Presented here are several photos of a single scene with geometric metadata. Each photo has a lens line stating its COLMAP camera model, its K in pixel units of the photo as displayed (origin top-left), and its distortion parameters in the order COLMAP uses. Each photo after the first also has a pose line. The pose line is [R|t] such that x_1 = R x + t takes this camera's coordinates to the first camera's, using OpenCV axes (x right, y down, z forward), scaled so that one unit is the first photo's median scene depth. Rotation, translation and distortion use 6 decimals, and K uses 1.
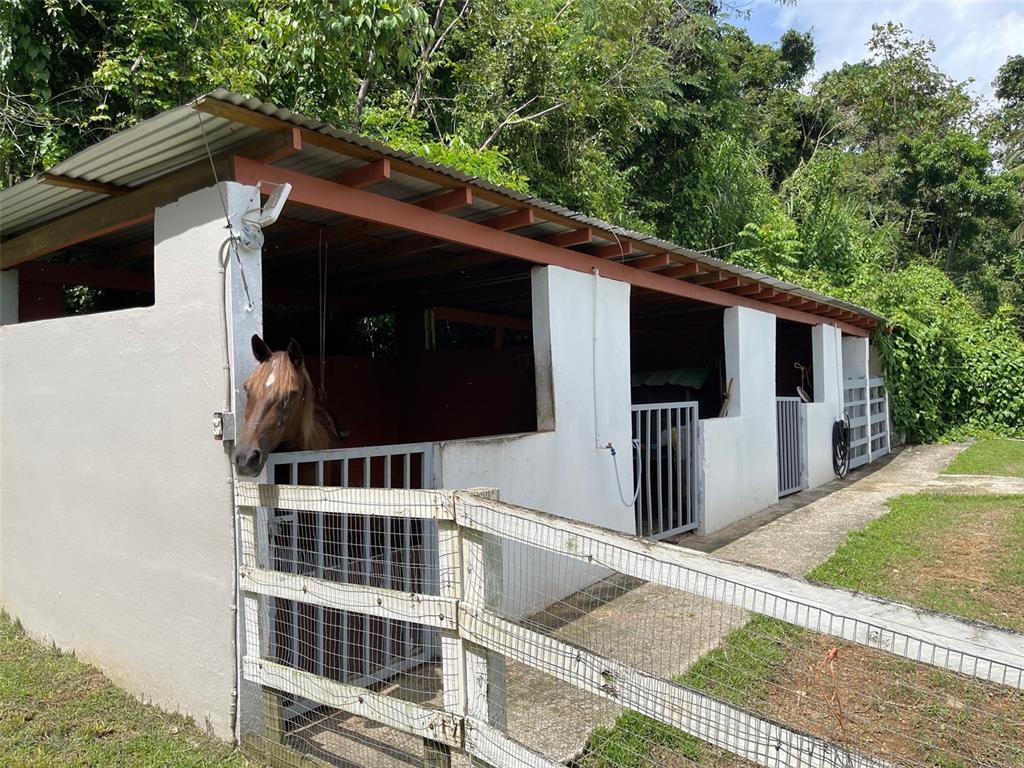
lens RADIAL K [[782.2, 0, 508.4], [0, 782.2, 387.1], [0, 0, 1]] dist [0.039503, -0.006342]
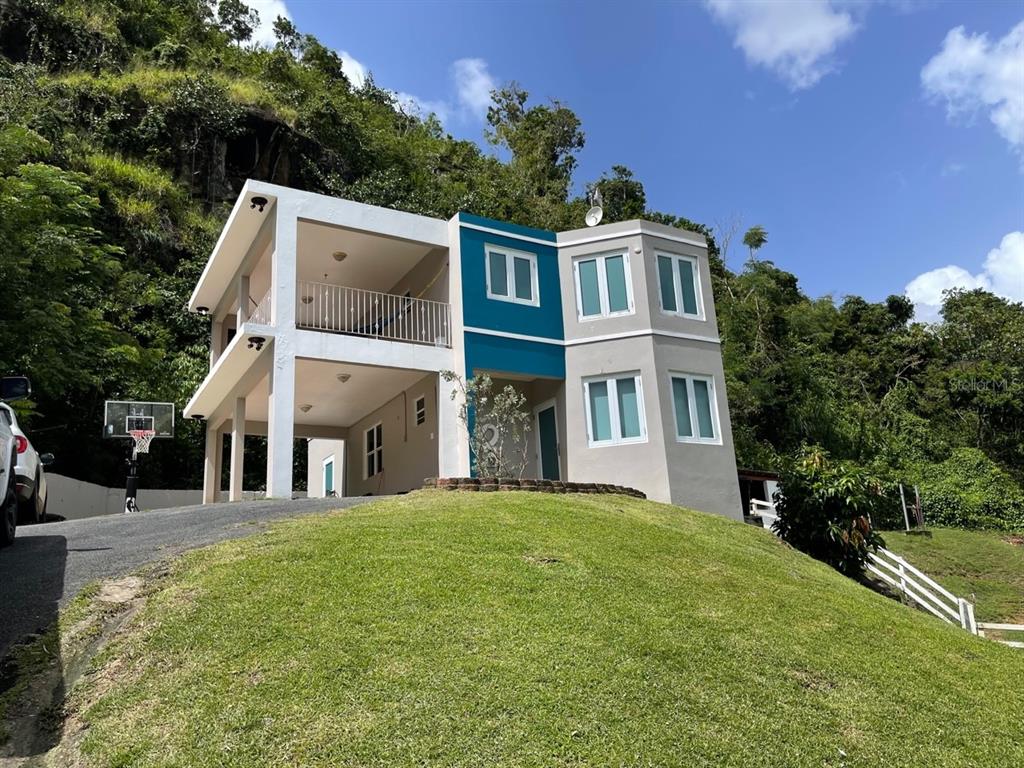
lens RADIAL K [[782.2, 0, 516.1], [0, 782.2, 386.0], [0, 0, 1]] dist [0.039503, -0.006342]
pose [[0.961926, -0.104802, -0.252417, 0.072522], [0.040131, 0.967709, -0.248853, 0.179451], [0.270347, 0.229249, 0.935071, -1.527971]]
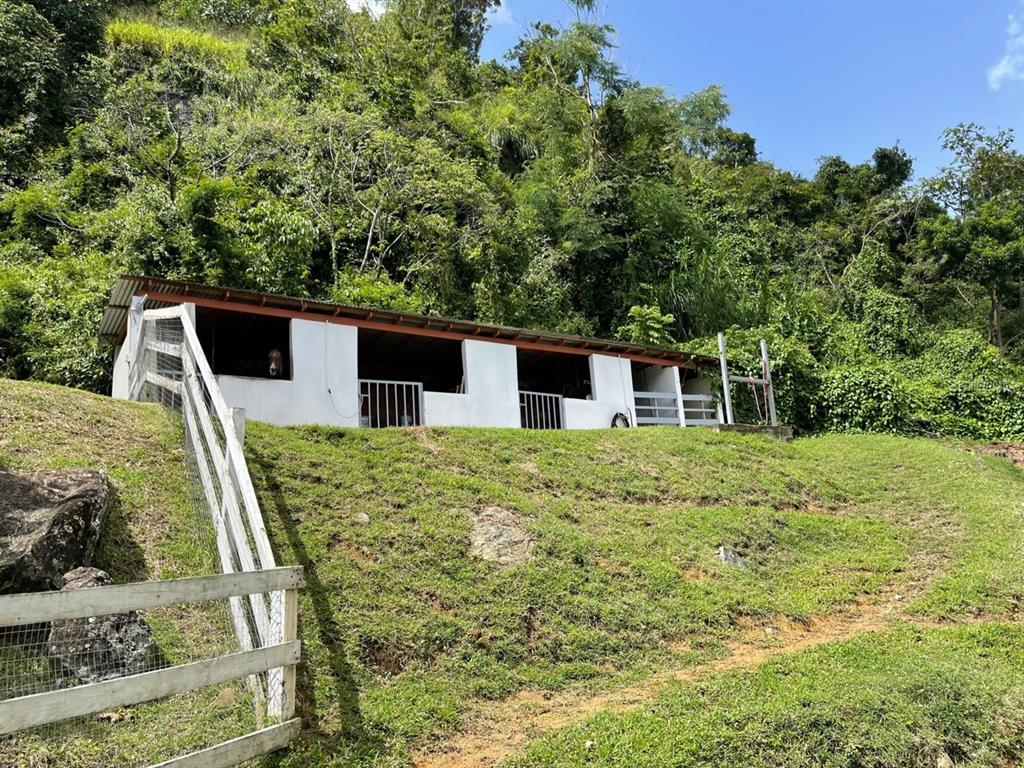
lens RADIAL K [[782.2, 0, 510.1], [0, 782.2, 380.3], [0, 0, 1]] dist [0.039503, -0.006342]
pose [[0.934964, -0.123519, -0.332543, 0.534613], [0.050709, 0.974332, -0.219332, 0.221169], [0.351099, 0.188205, 0.917229, -0.367188]]
